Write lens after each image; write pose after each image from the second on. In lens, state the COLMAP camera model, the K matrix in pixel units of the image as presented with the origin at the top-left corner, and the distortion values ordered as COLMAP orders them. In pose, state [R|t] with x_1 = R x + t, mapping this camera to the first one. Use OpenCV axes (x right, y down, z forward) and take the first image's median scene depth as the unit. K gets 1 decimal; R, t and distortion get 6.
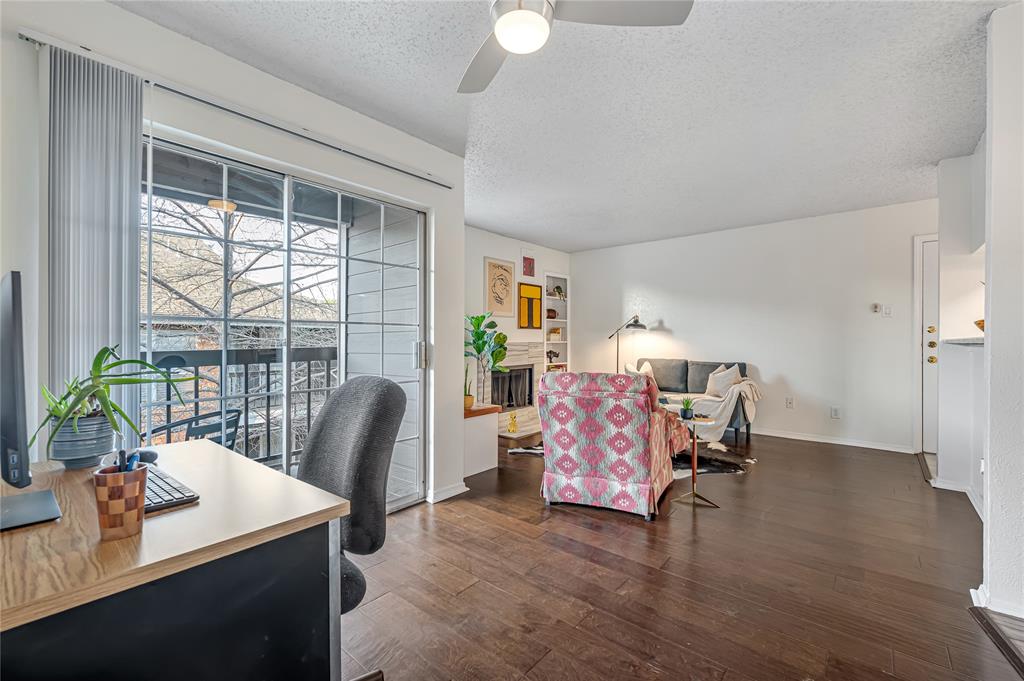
lens RADIAL K [[412.7, 0, 521.7], [0, 412.7, 338.0], [0, 0, 1]] dist [0.001323, 0.000264]
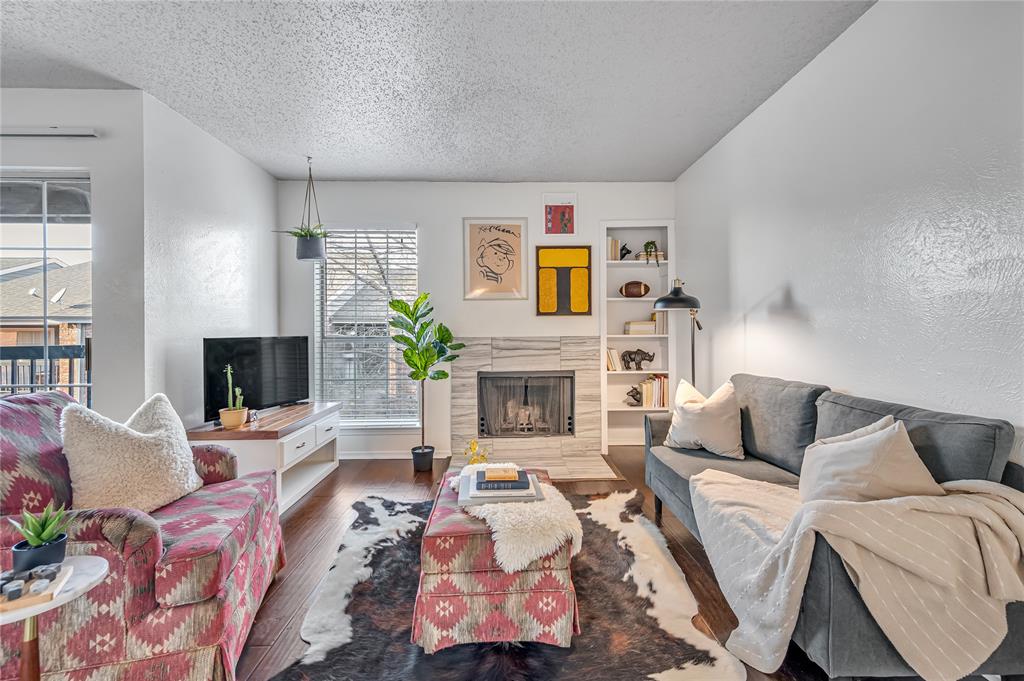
lens RADIAL K [[404.8, 0, 521.5], [0, 404.8, 338.7], [0, 0, 1]] dist [-0.002362, 0.000408]
pose [[0.676010, 0.009862, -0.736826, 0.443943], [0.007317, 0.999771, 0.020094, 0.000553], [0.736856, -0.018975, 0.675784, 0.526007]]
